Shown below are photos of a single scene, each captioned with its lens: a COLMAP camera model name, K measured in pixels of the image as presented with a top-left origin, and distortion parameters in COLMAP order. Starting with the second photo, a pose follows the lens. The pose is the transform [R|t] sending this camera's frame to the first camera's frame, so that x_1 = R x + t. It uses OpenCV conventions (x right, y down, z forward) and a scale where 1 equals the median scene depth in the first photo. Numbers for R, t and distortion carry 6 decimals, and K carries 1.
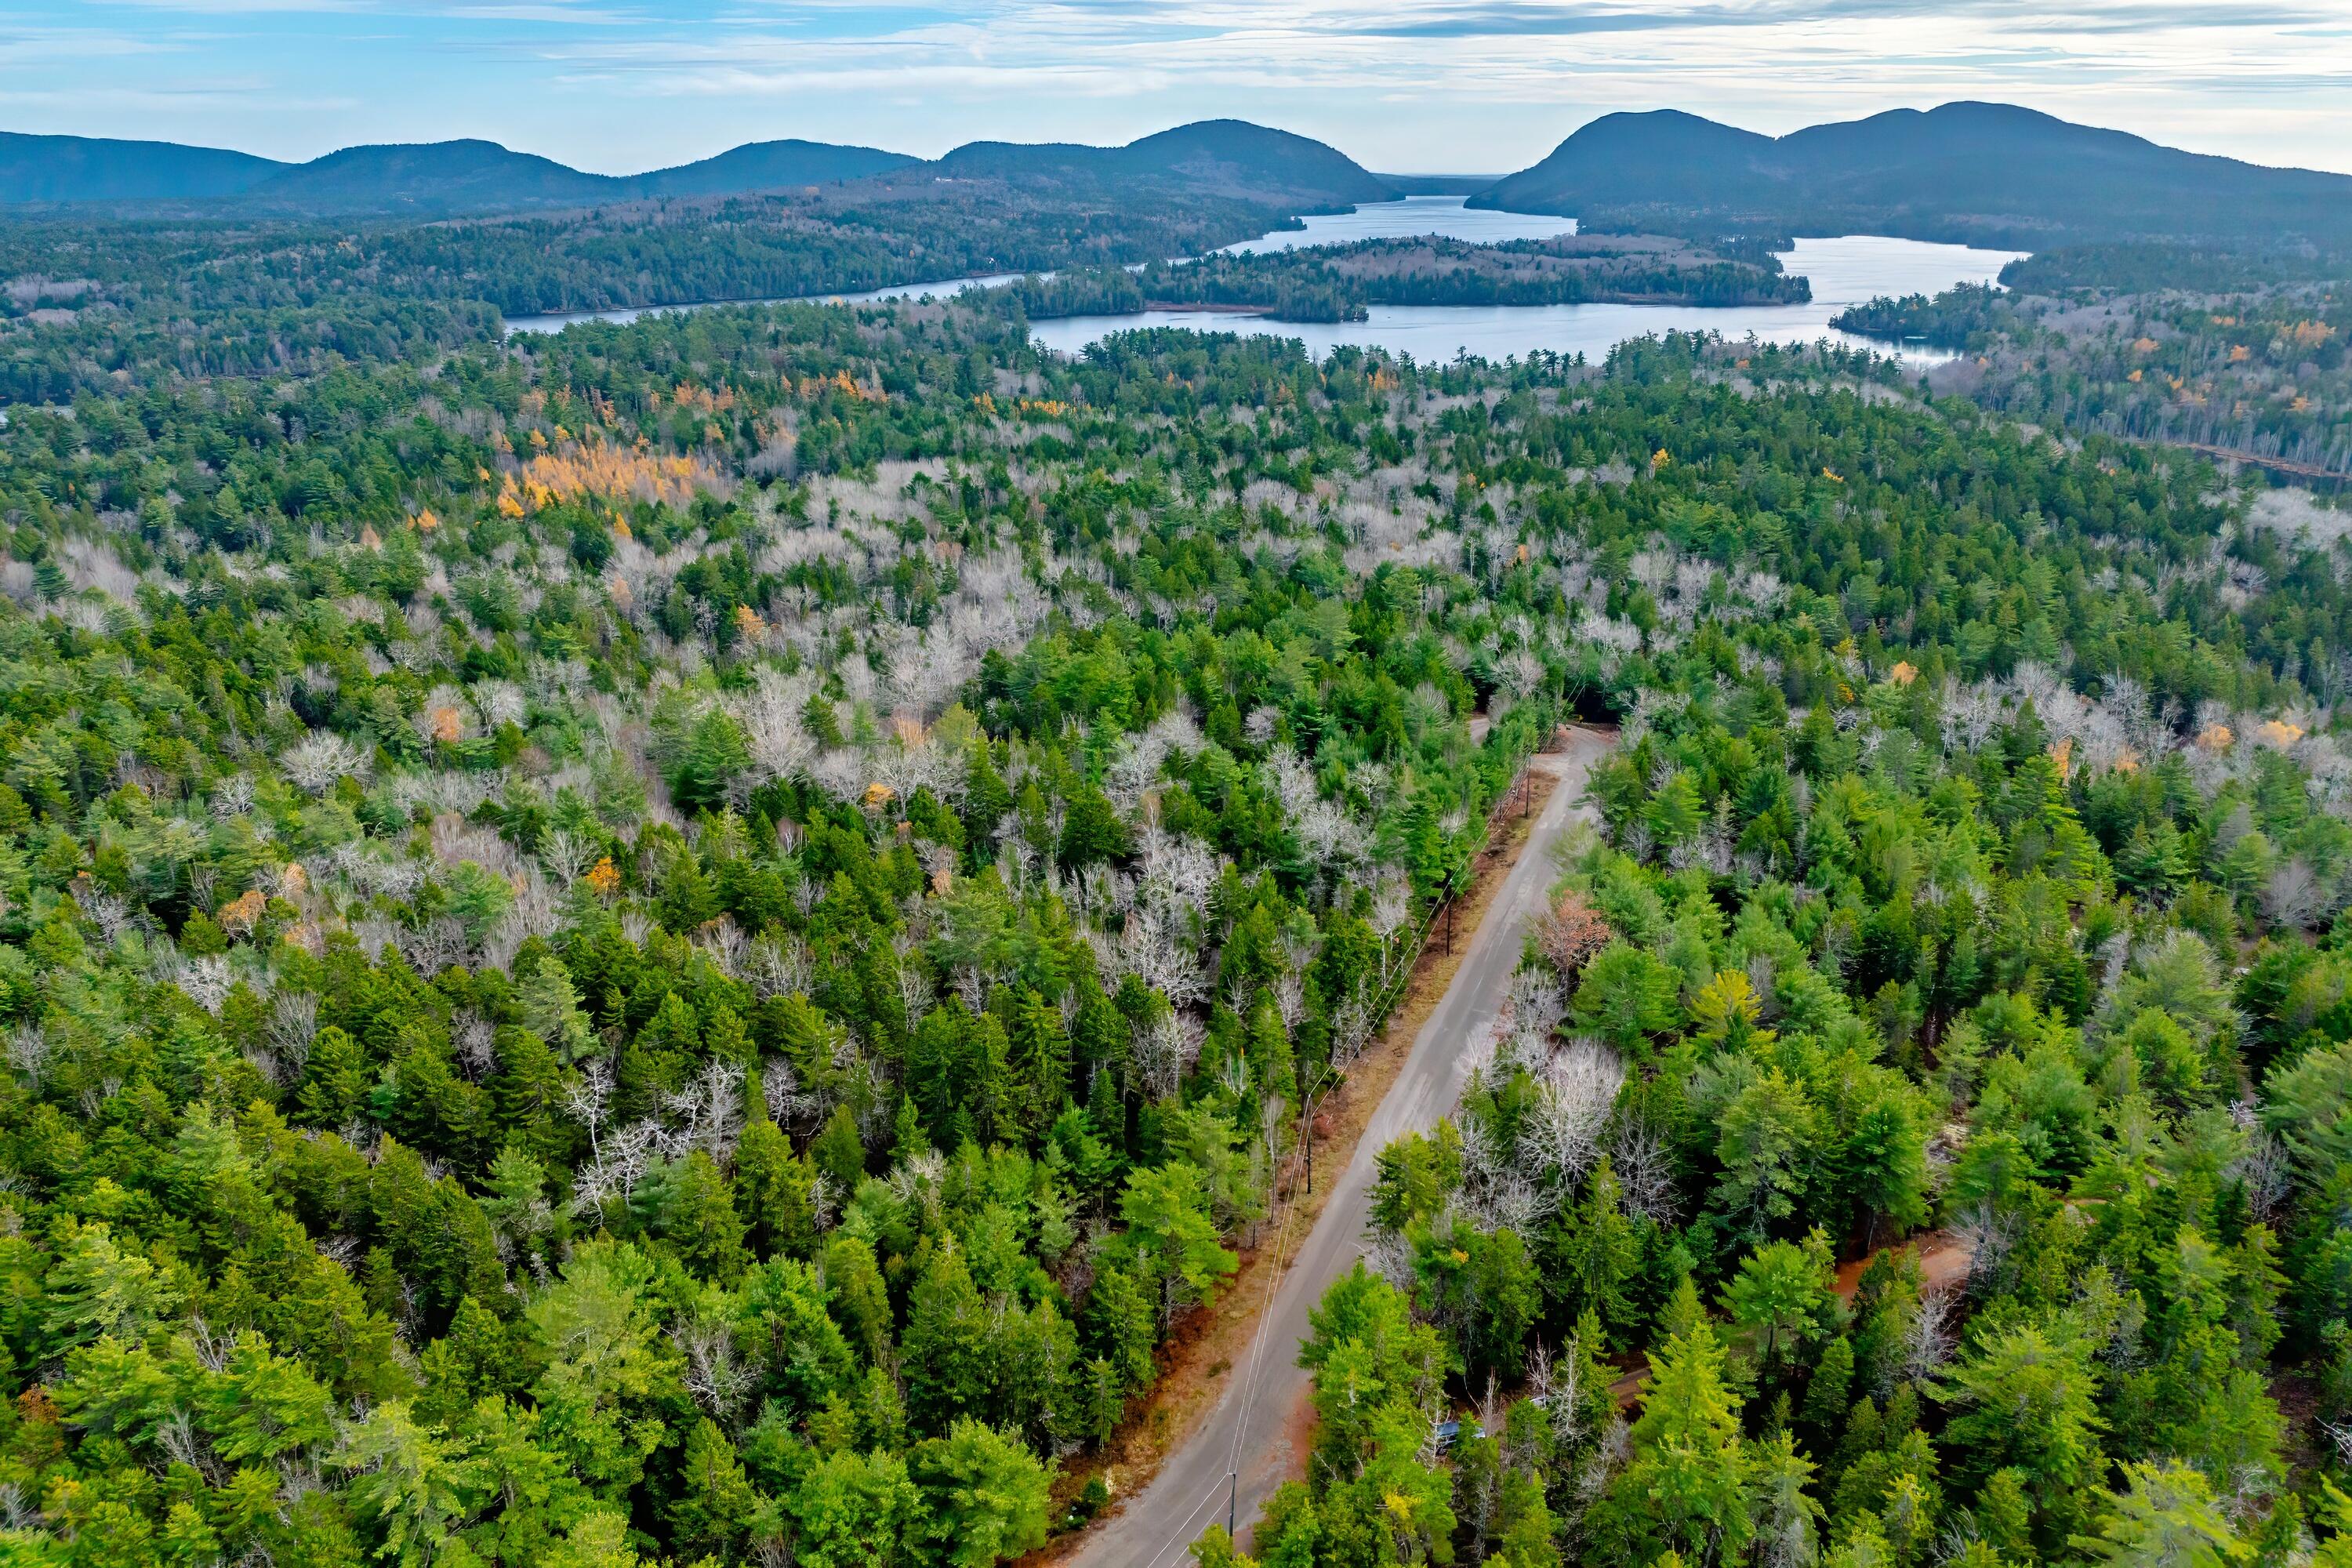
lens RADIAL K [[1641.2, 0, 1166.1], [0, 1641.2, 792.5], [0, 0, 1]] dist [-0.041355, 0.008123]
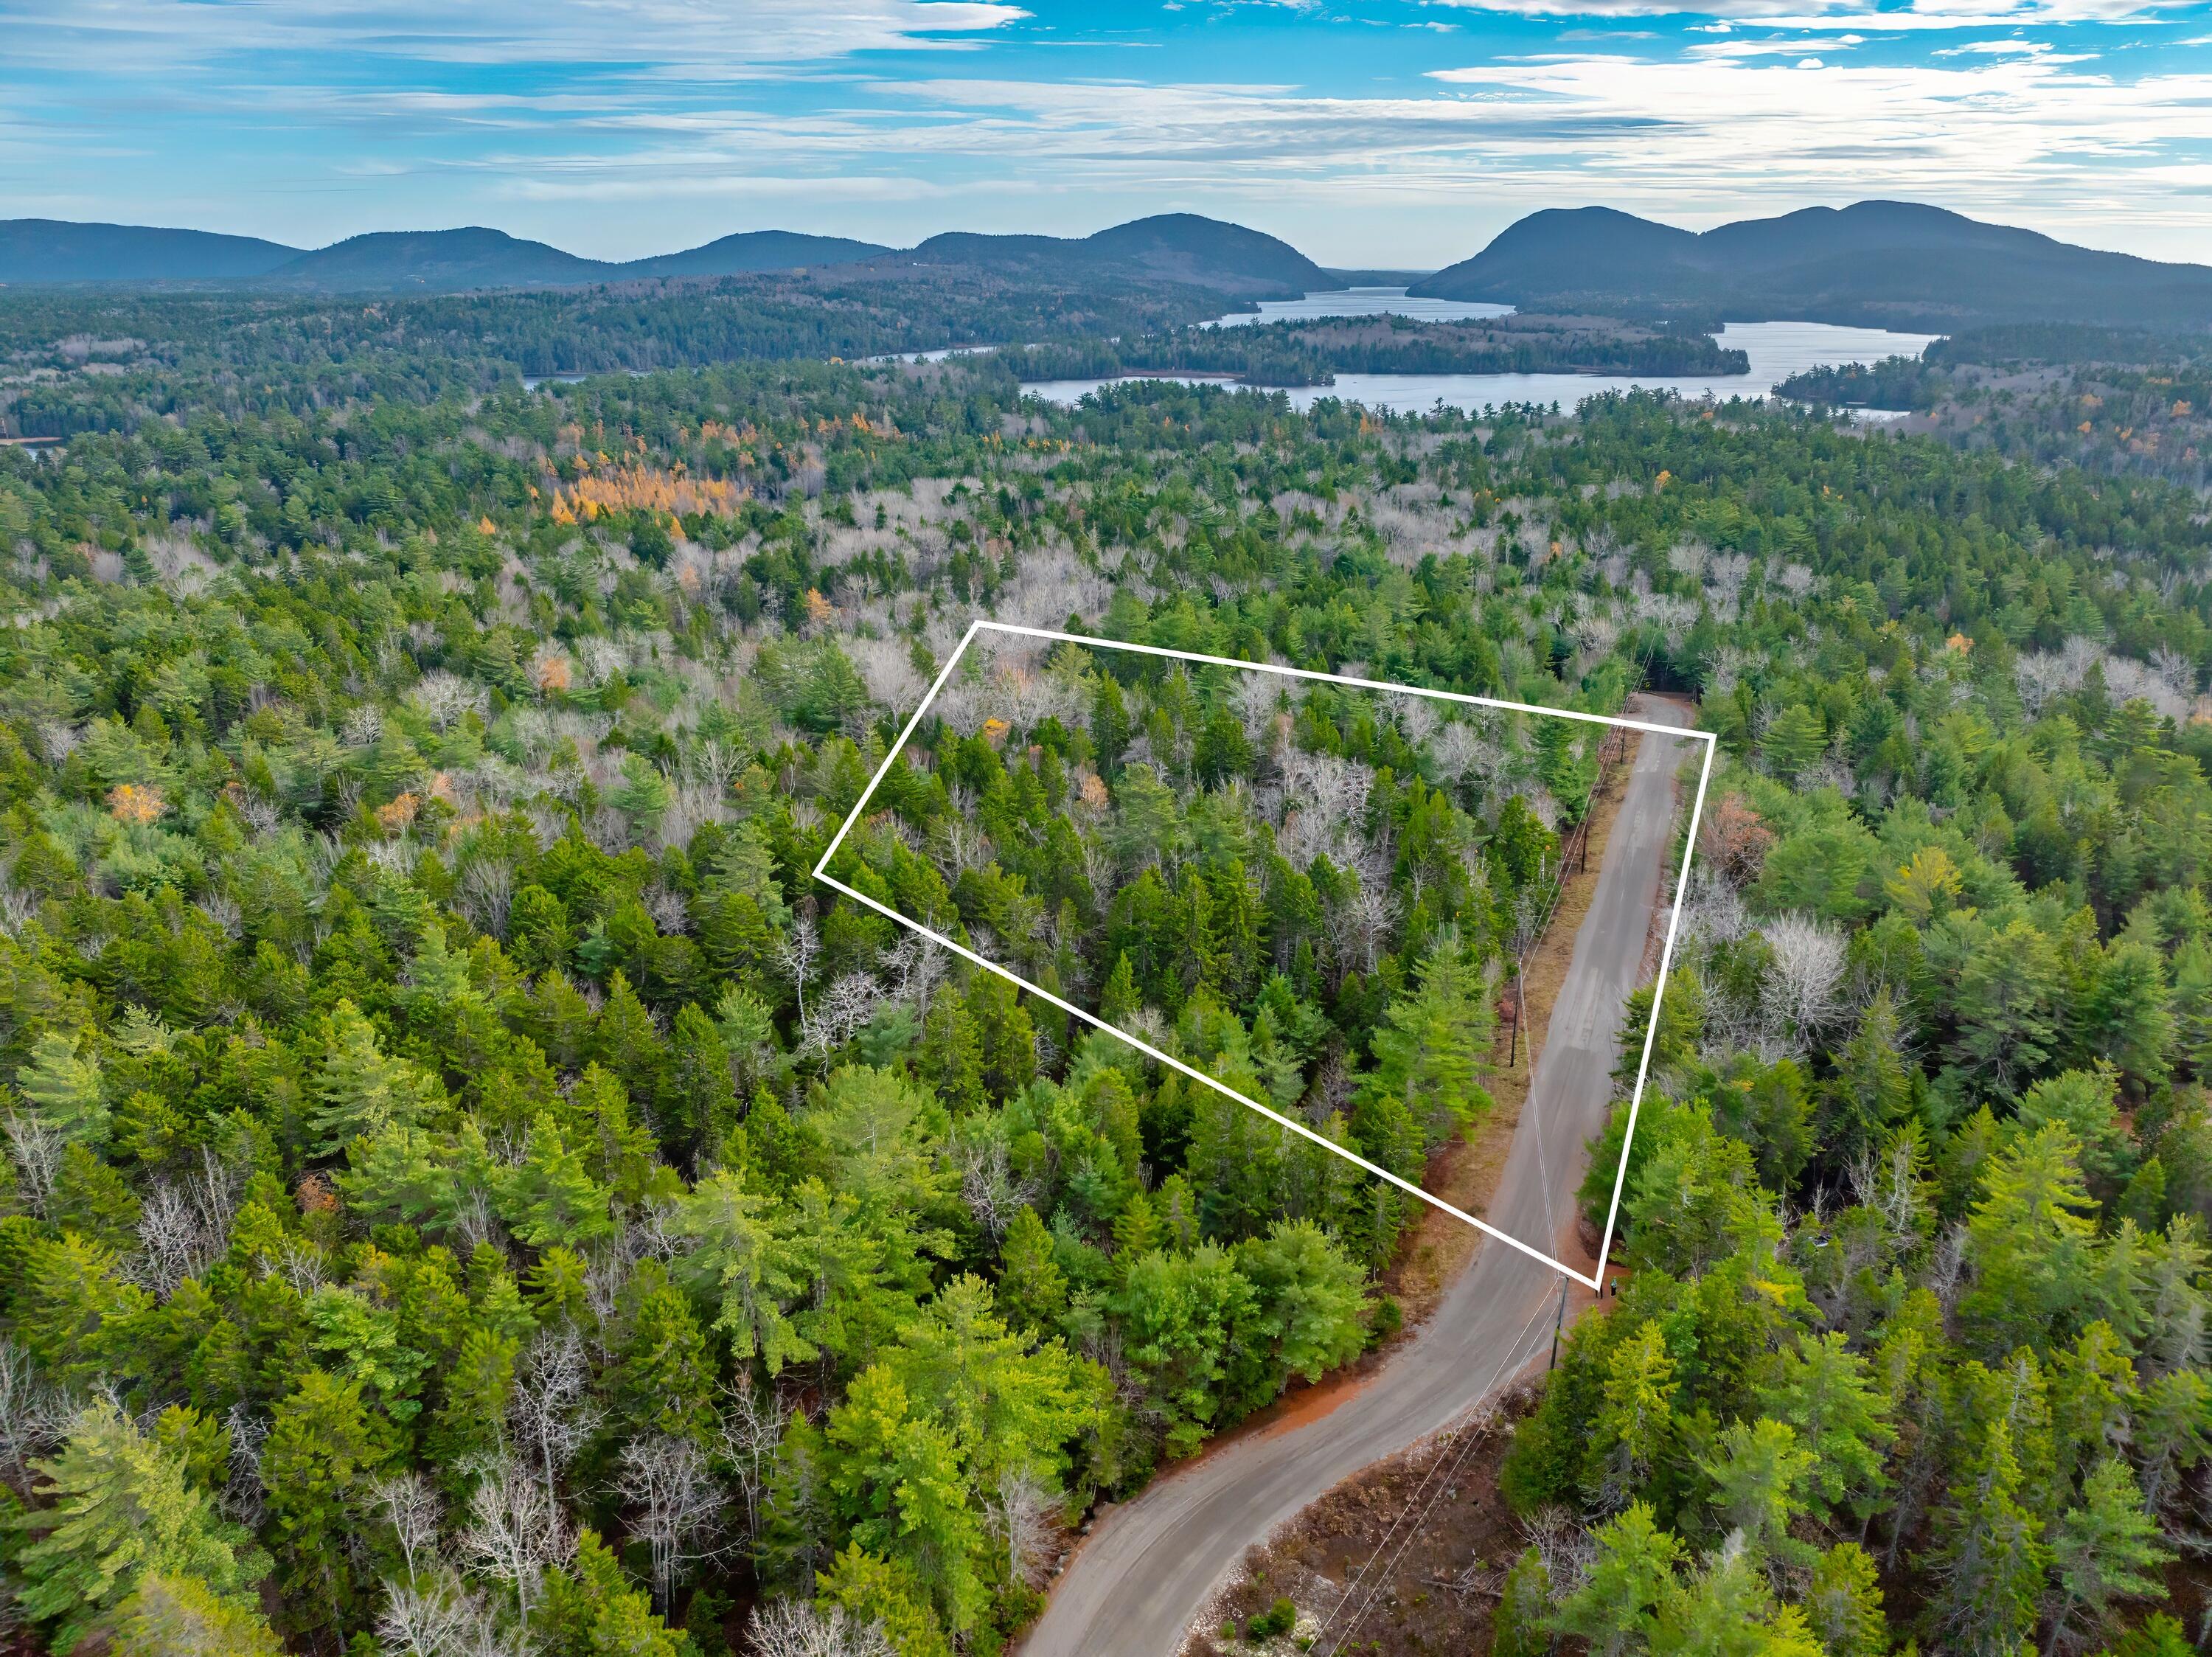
lens RADIAL K [[1541.5, 0, 1098.8], [0, 1541.5, 821.4], [0, 0, 1]] dist [-0.035205, -0.005038]
pose [[0.999913, 0.009389, -0.009253, -0.074286], [-0.009547, 0.999806, -0.017226, 0.054701], [0.009089, 0.017313, 0.999809, 0.029724]]
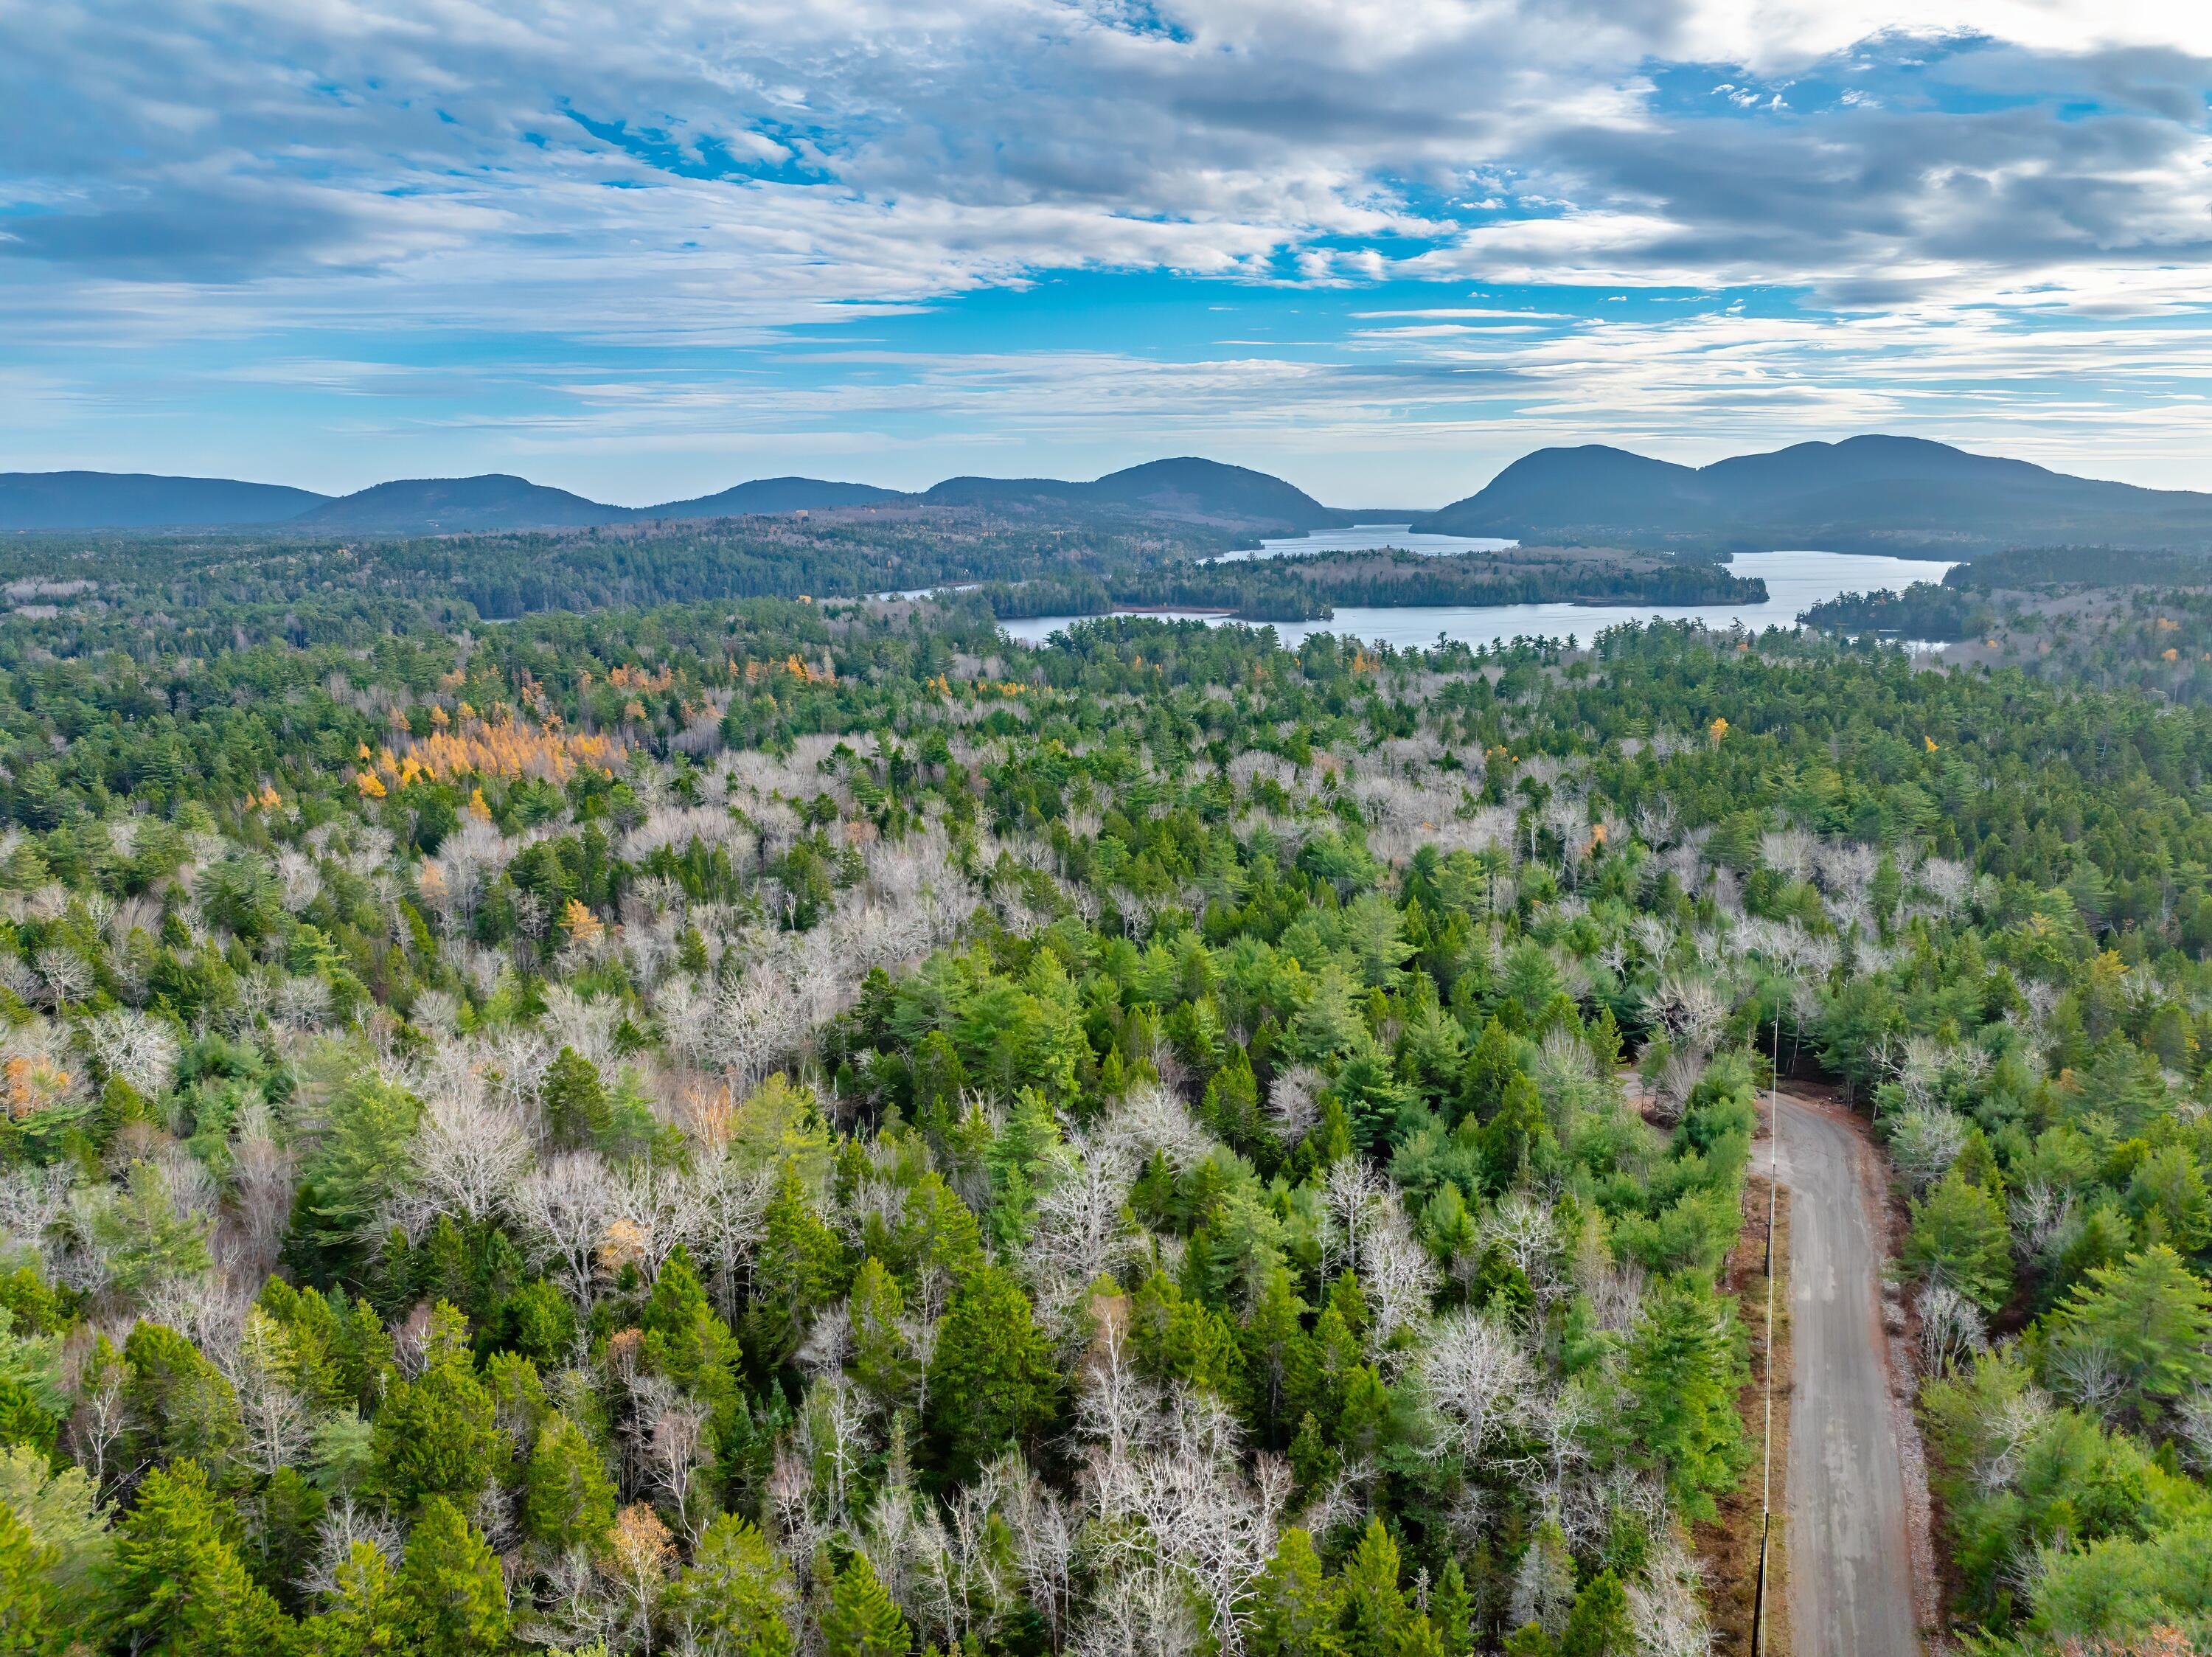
lens RADIAL K [[1541.5, 0, 1103.0], [0, 1541.5, 827.4], [0, 0, 1]] dist [-0.035205, -0.005038]
pose [[0.999816, 0.000255, -0.019181, -0.001361], [-0.003321, 0.987107, -0.160027, -0.040451], [0.018893, 0.160062, 0.986926, 0.339550]]
